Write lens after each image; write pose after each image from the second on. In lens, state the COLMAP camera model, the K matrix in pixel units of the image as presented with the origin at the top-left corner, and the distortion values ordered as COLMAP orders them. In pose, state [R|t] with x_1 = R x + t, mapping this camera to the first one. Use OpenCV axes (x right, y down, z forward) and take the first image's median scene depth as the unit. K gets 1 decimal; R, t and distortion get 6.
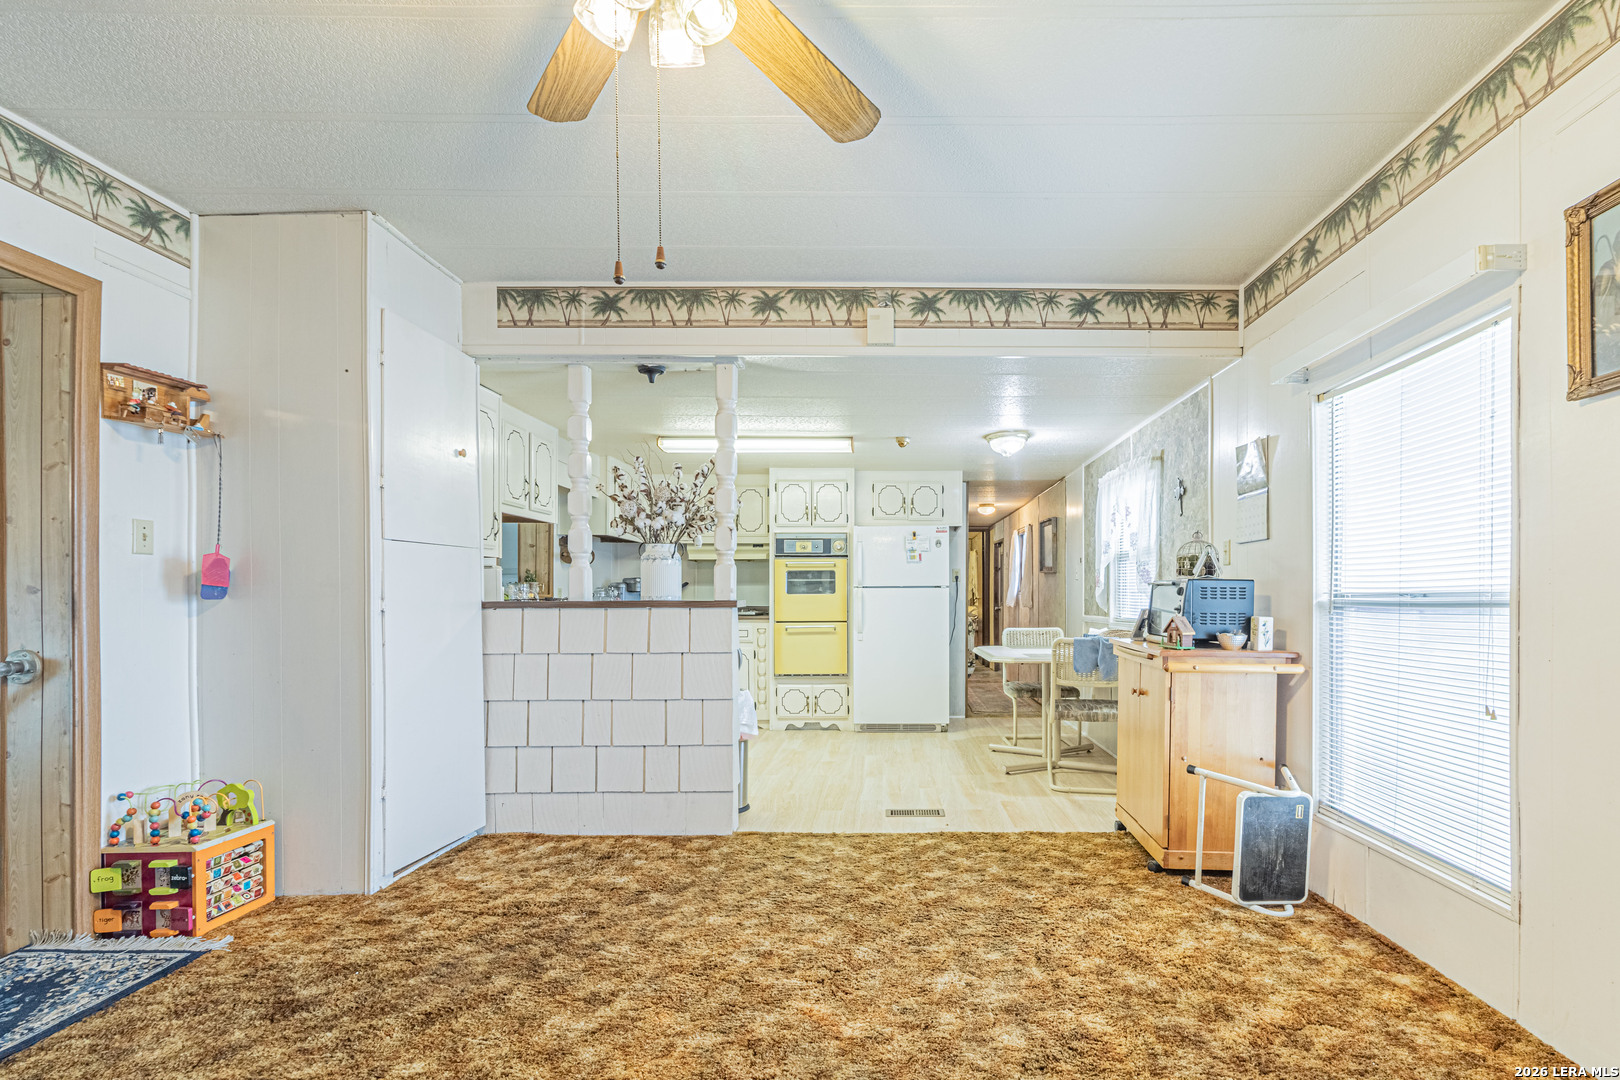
lens RADIAL K [[742.8, 0, 893.4], [0, 742.8, 610.8], [0, 0, 1]] dist [0.000457, 0.000057]
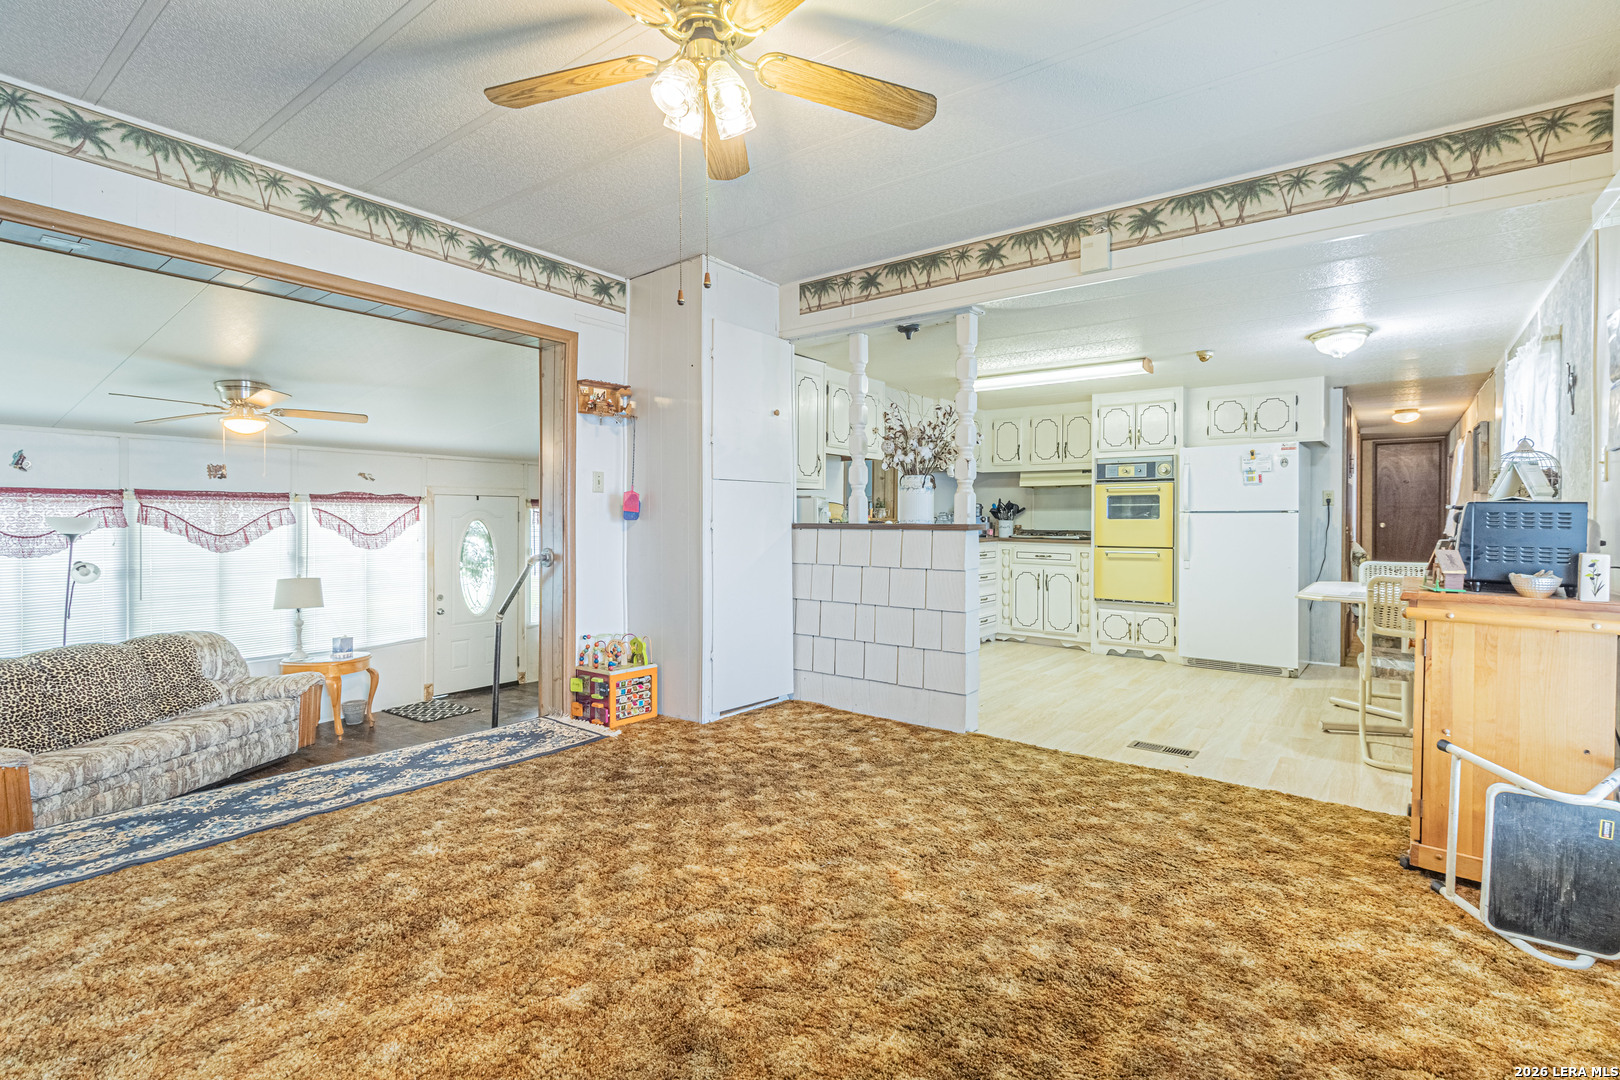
lens RADIAL K [[742.8, 0, 841.3], [0, 742.8, 524.4], [0, 0, 1]] dist [0.000457, 0.000057]
pose [[0.804415, 0.009734, -0.593988, 0.303821], [-0.019924, 0.999745, -0.010600, 0.002327], [0.593733, 0.020361, 0.804404, -0.005623]]
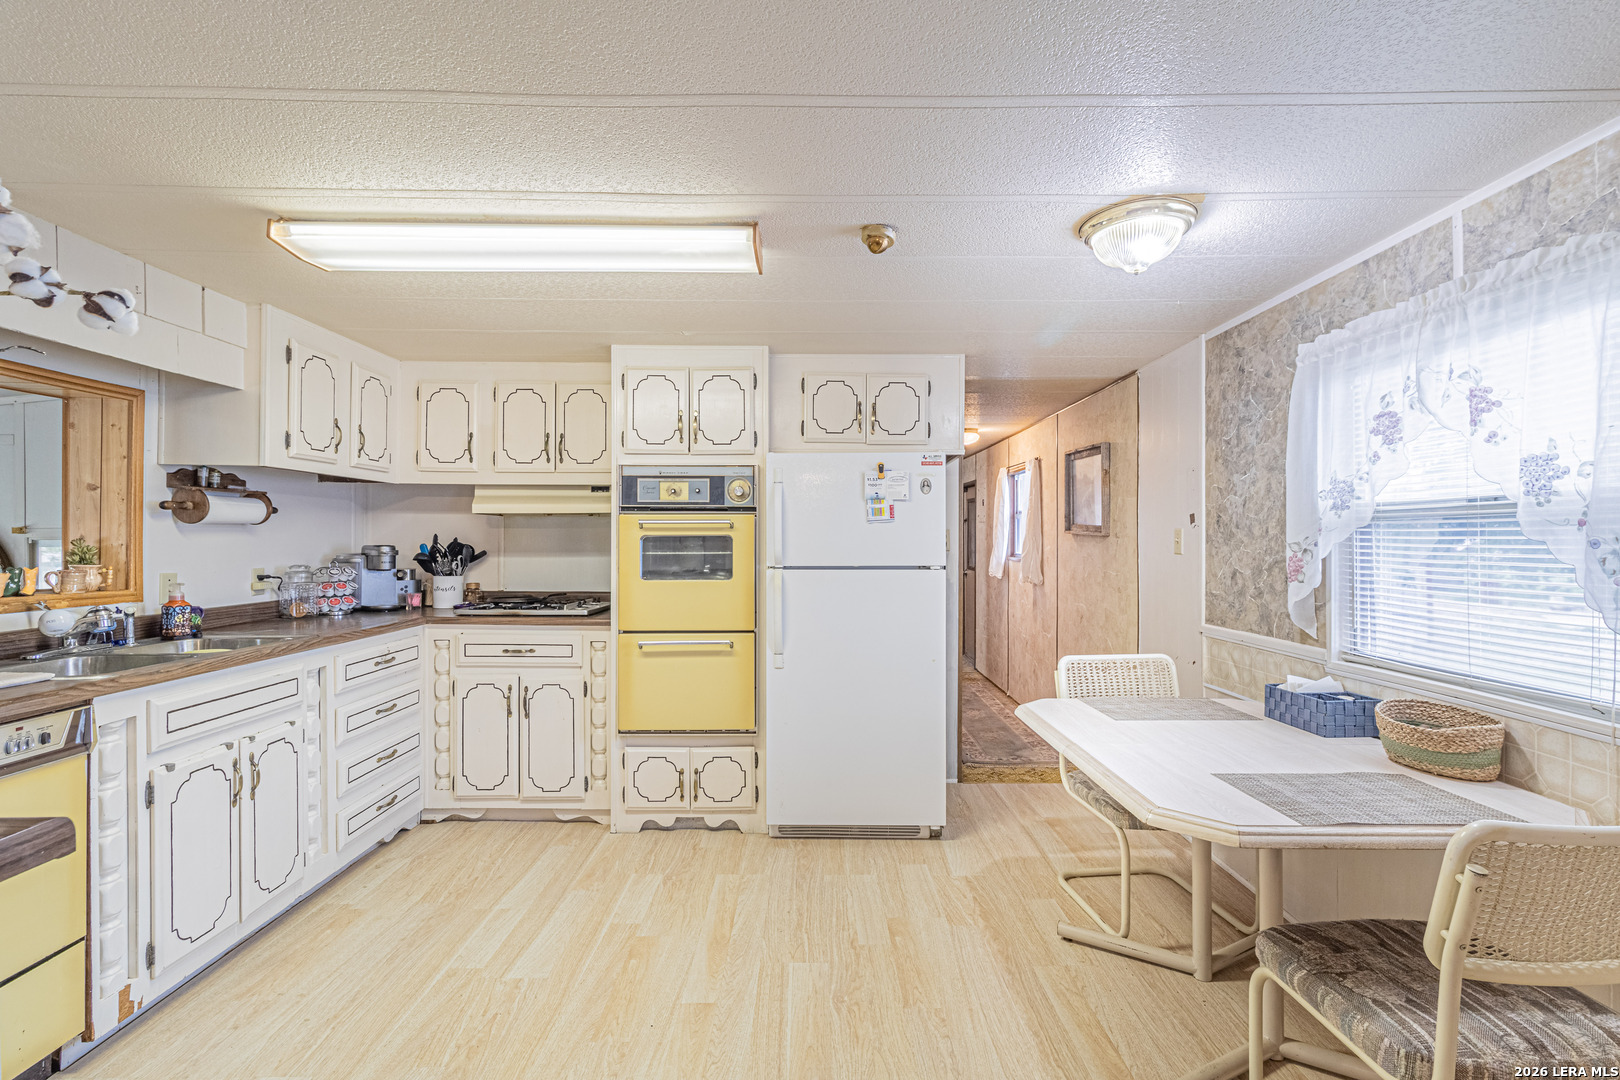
lens RADIAL K [[742.8, 0, 807.1], [0, 742.8, 537.2], [0, 0, 1]] dist [0.000457, 0.000057]
pose [[0.999945, 0.003391, -0.009894, -0.037054], [-0.003622, 0.999718, -0.023483, -0.079128], [0.009811, 0.023517, 0.999675, 0.900017]]
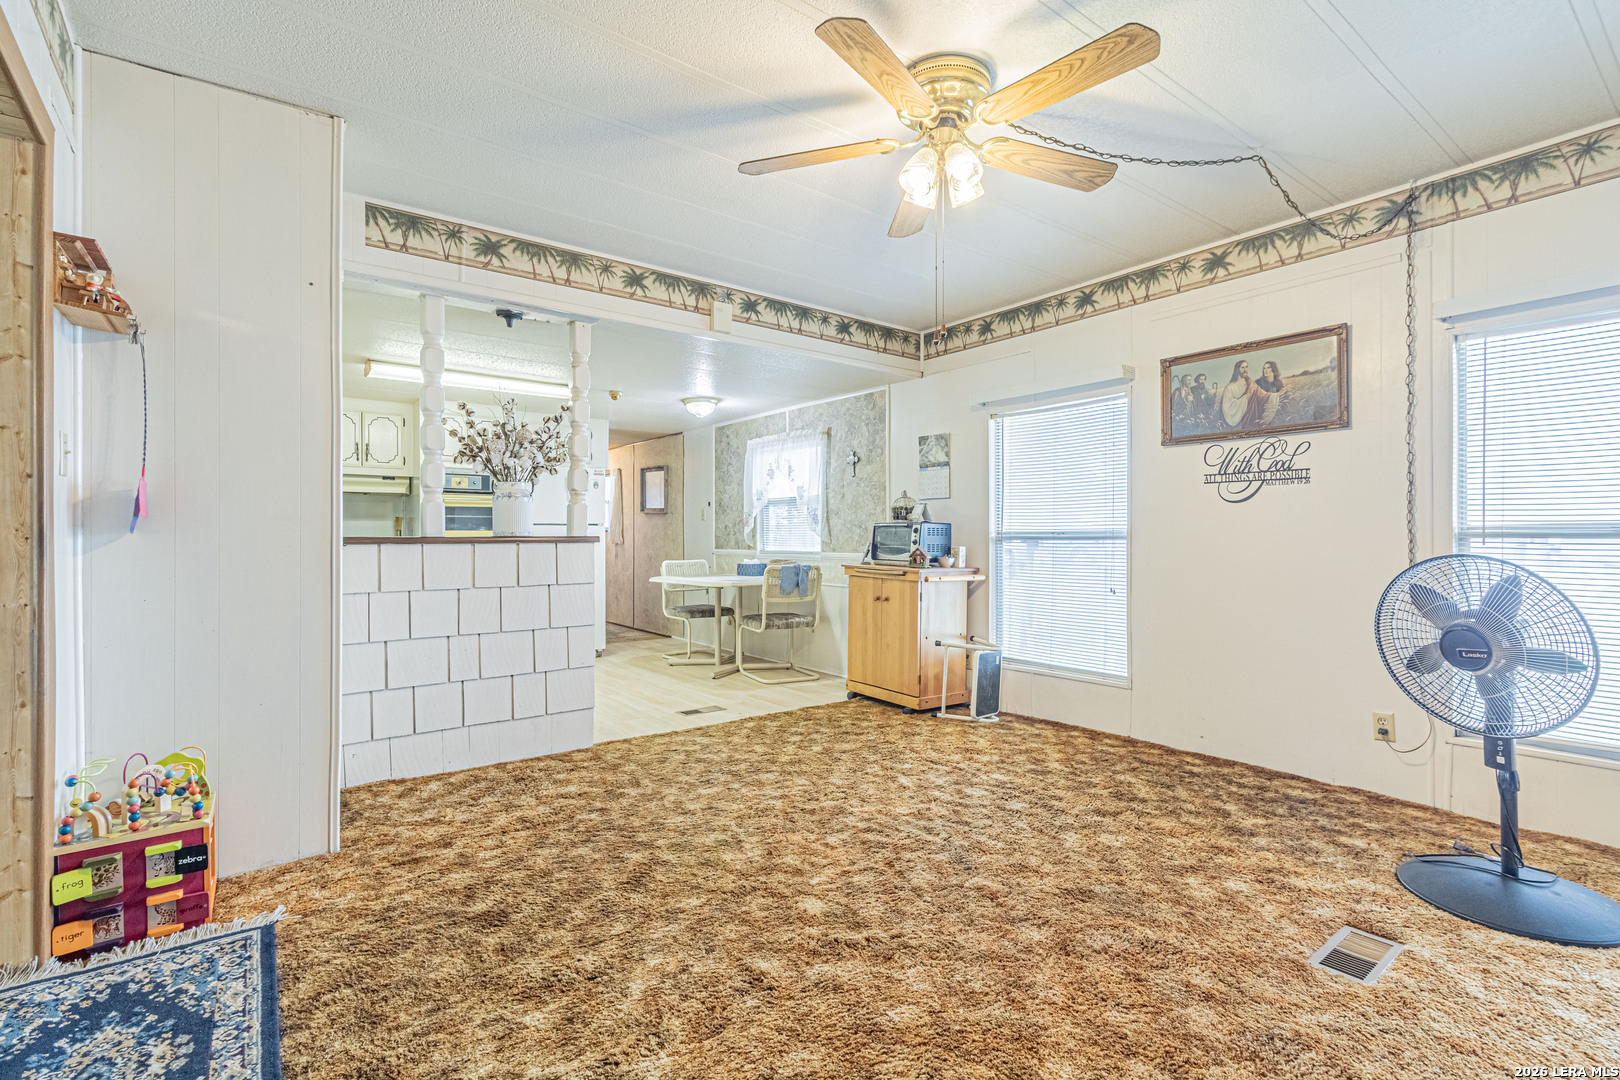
lens RADIAL K [[742.8, 0, 799.8], [0, 742.8, 538.4], [0, 0, 1]] dist [0.000457, 0.000057]
pose [[0.802537, -0.001151, 0.596601, -0.656372], [0.010972, 0.999857, -0.012831, 0.007322], [-0.596501, 0.016843, 0.802436, -0.076453]]
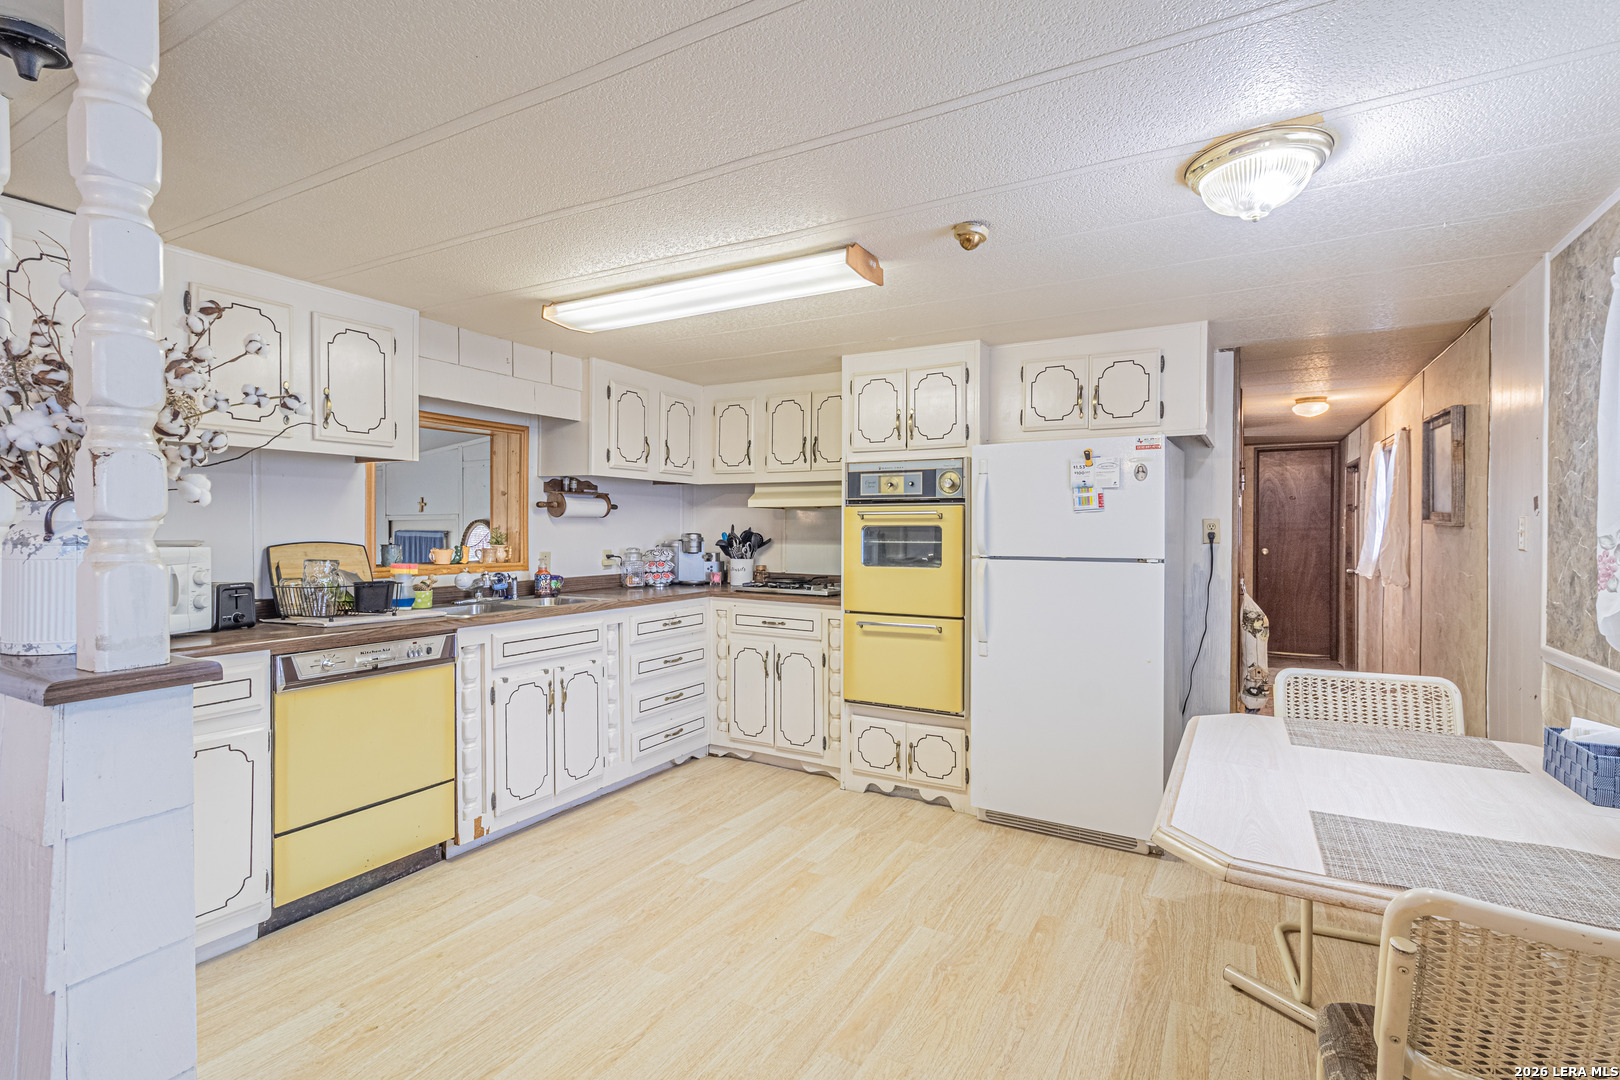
lens RADIAL K [[742.8, 0, 822.0], [0, 742.8, 535.8], [0, 0, 1]] dist [0.000457, 0.000057]
pose [[0.868364, 0.010556, -0.495815, 0.228671], [-0.016490, 0.999835, -0.007595, -0.079525], [0.495653, 0.014771, 0.868395, 0.905454]]
